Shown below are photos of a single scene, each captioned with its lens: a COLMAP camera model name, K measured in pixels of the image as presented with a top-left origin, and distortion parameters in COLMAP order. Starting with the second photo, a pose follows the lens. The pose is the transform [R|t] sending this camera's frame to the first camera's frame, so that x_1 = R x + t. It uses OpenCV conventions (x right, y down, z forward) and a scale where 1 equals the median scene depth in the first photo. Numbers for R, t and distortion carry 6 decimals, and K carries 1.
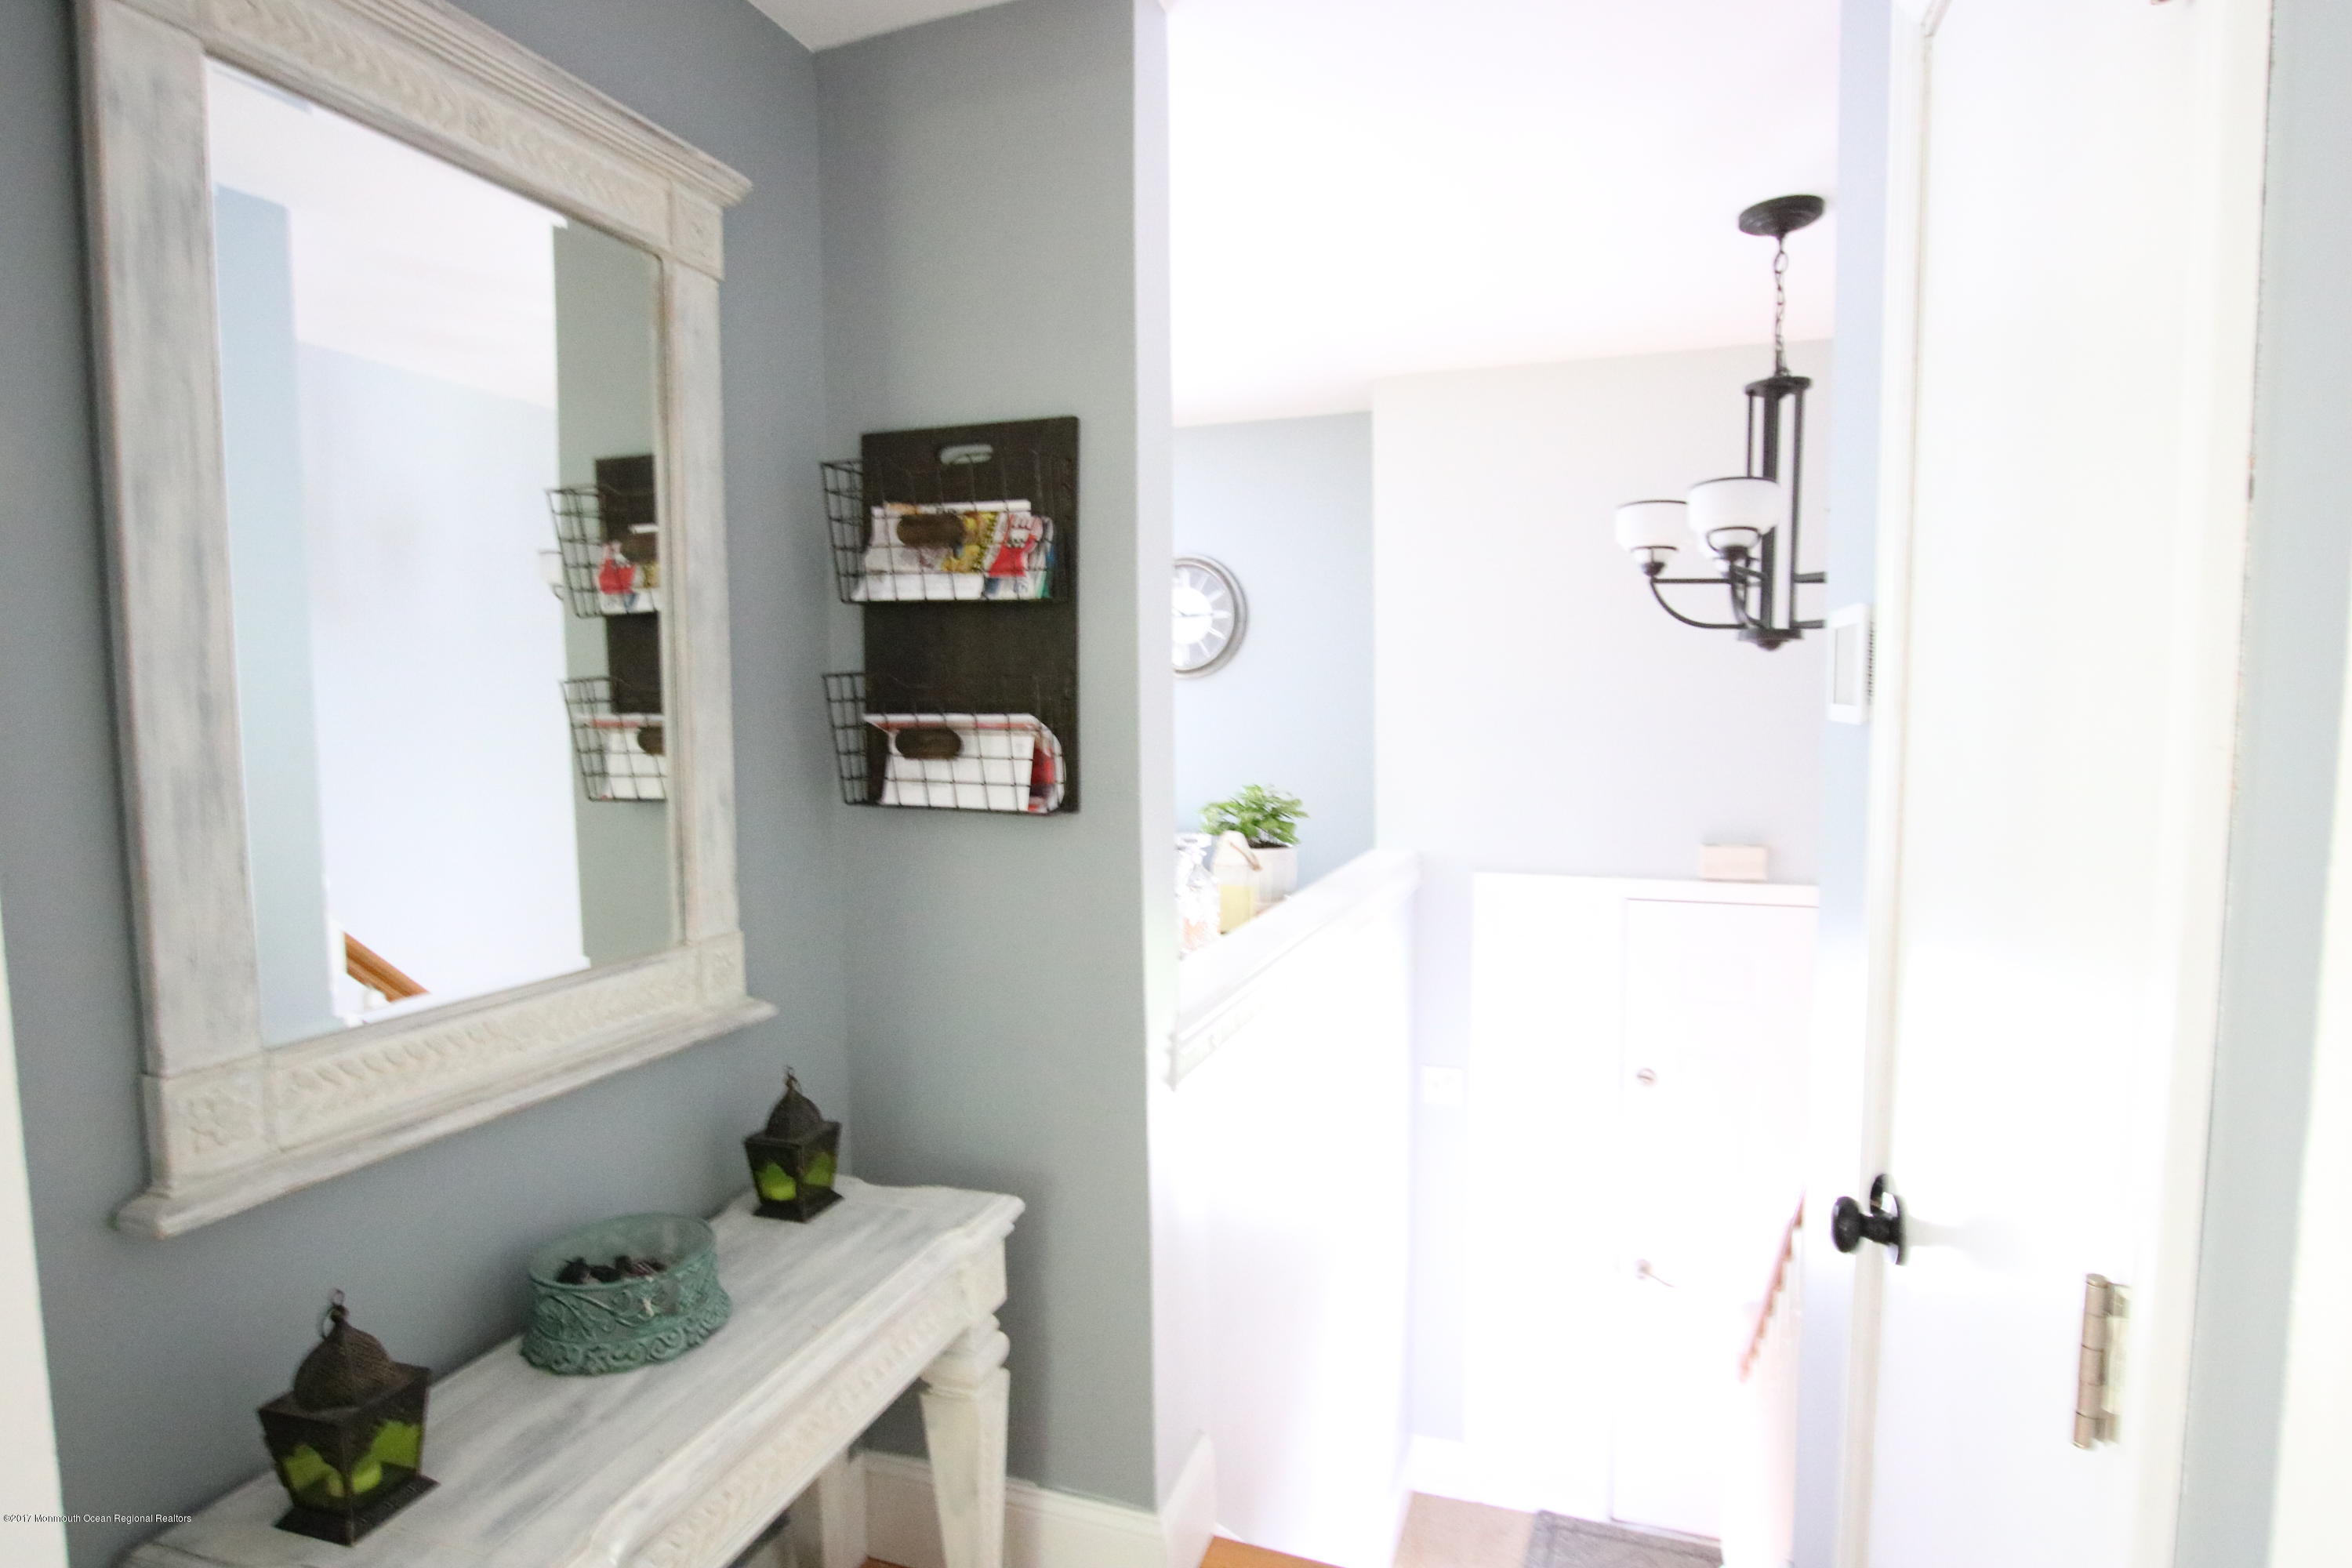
lens RADIAL K [[1271.3, 0, 1170.2], [0, 1271.3, 794.9], [0, 0, 1]] dist [-0.017977, -0.000359]
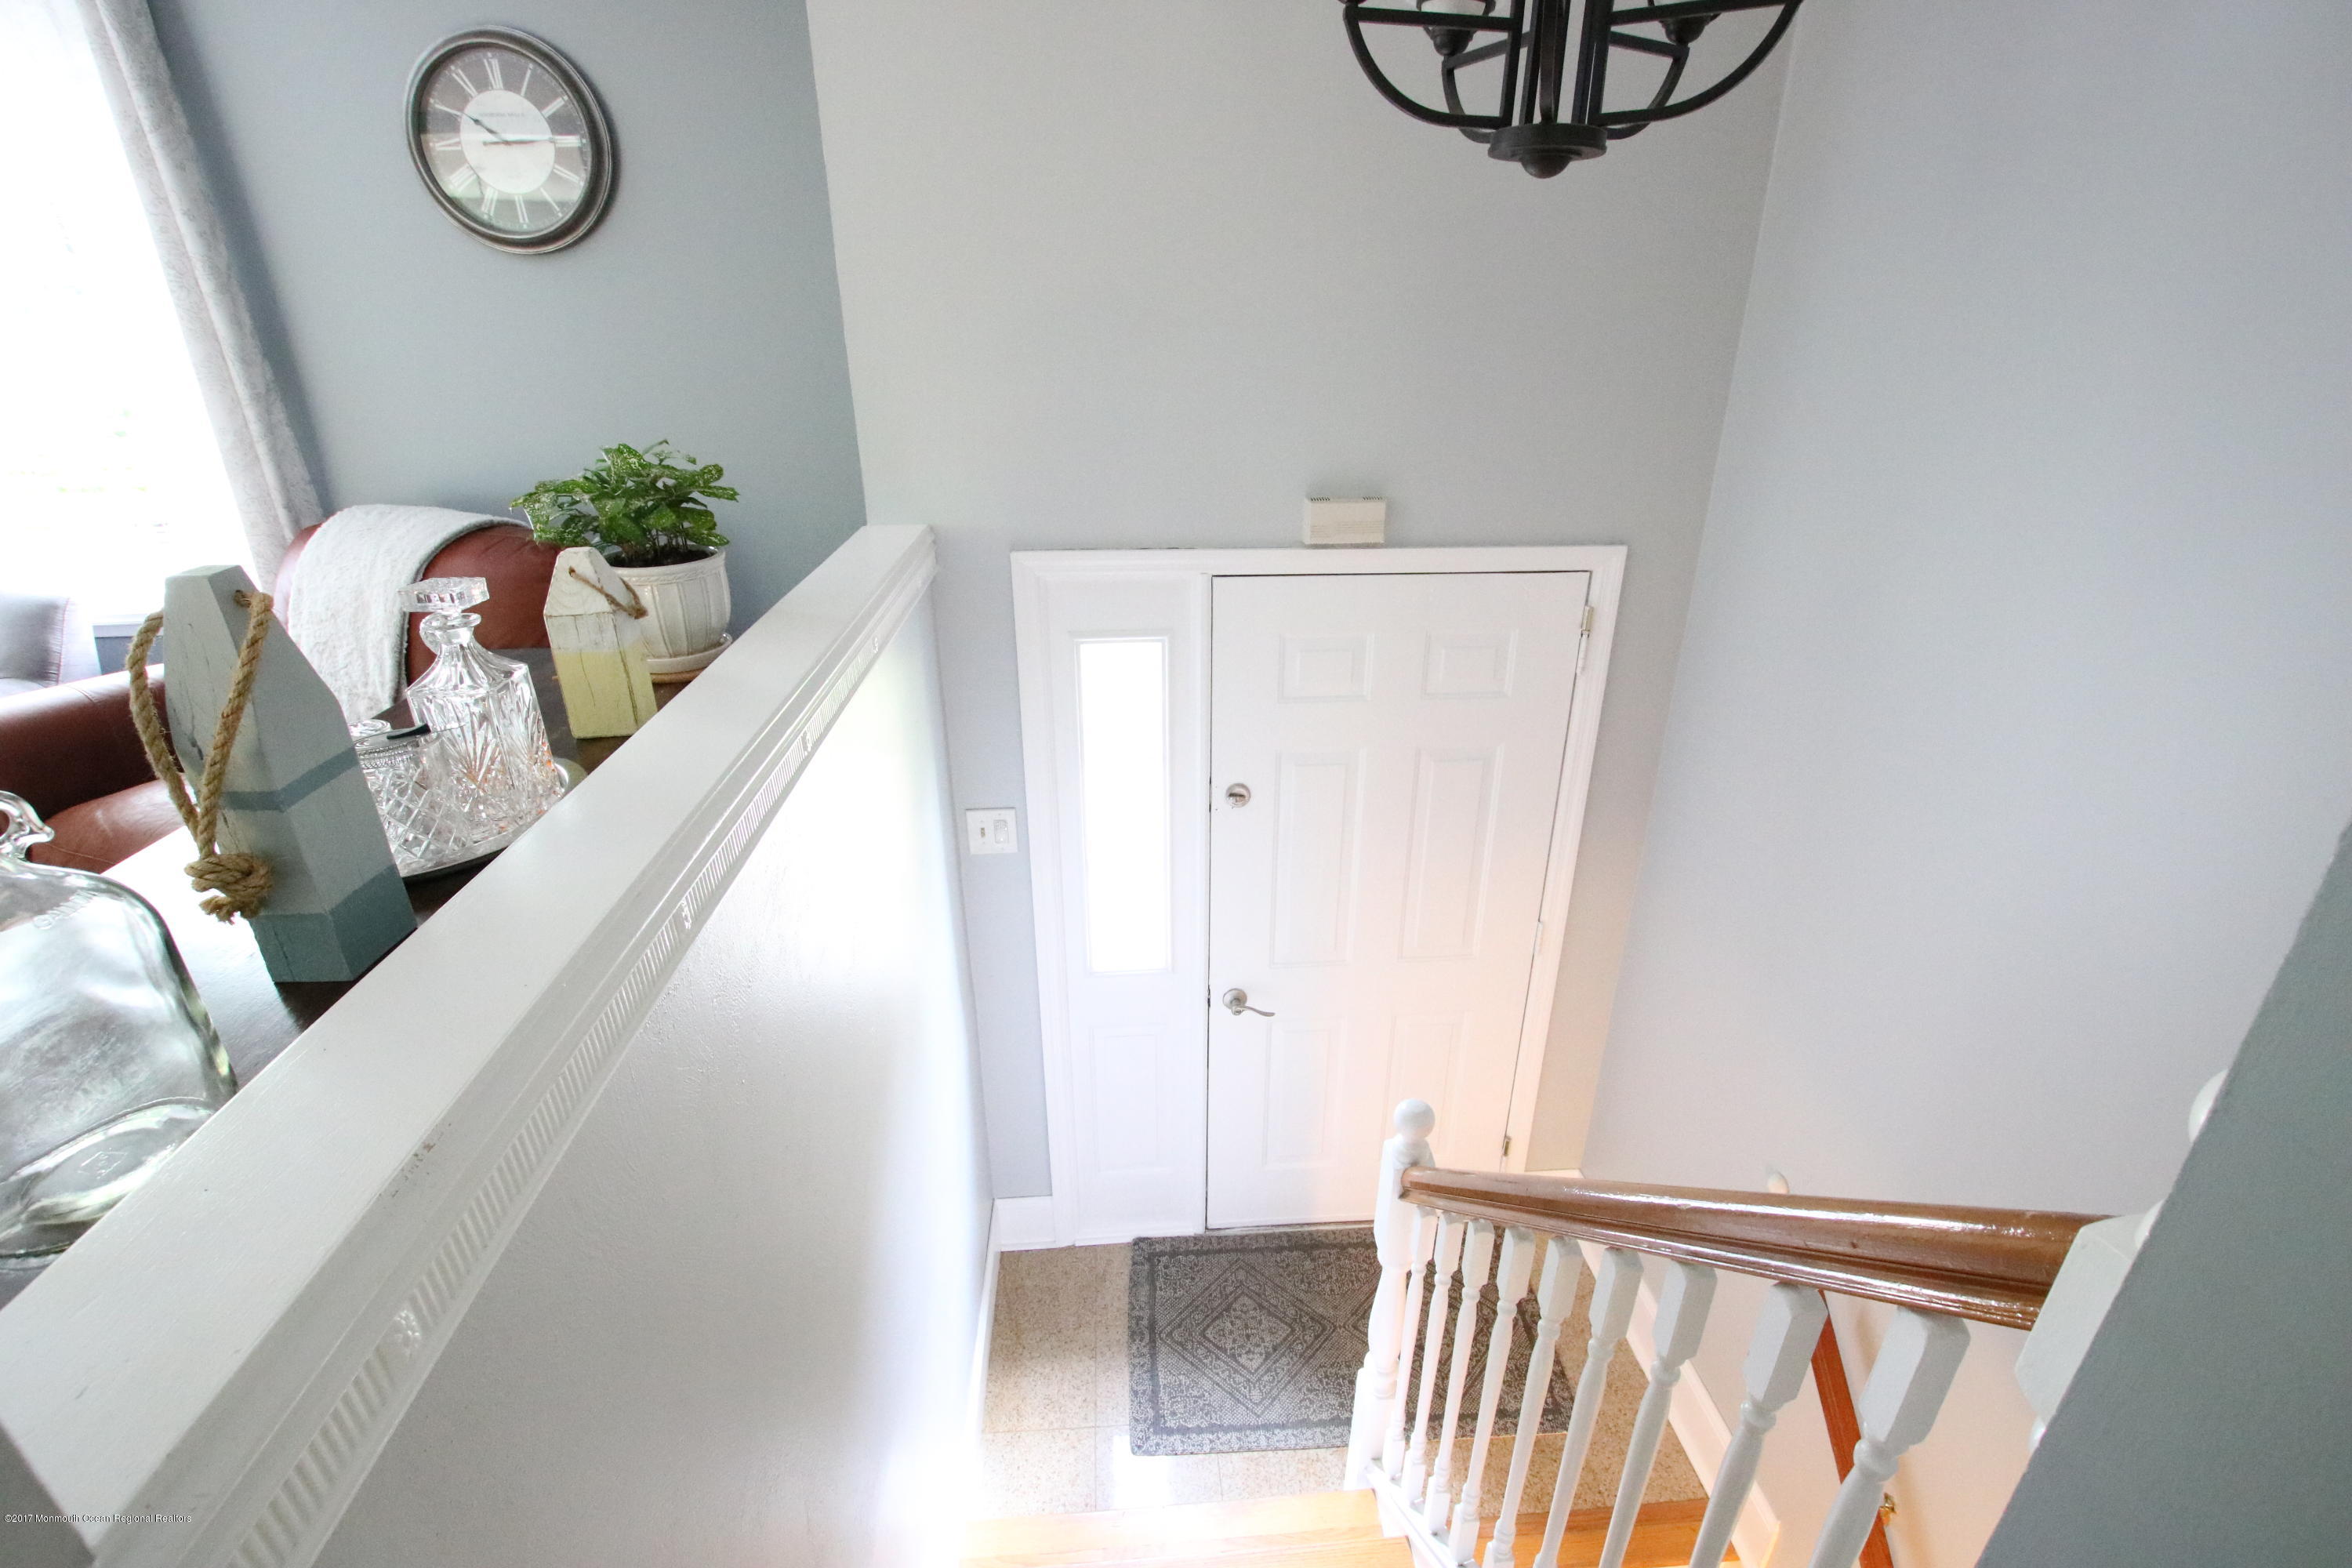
lens RADIAL K [[1076.1, 0, 1187.8], [0, 1076.1, 795.2], [0, 0, 1]] dist [-0.033632, 0.000262]
pose [[0.908020, -0.162580, 0.386094, 0.077916], [0.022370, 0.939125, 0.342846, -0.015721], [-0.418330, -0.302674, 0.856381, 0.419977]]
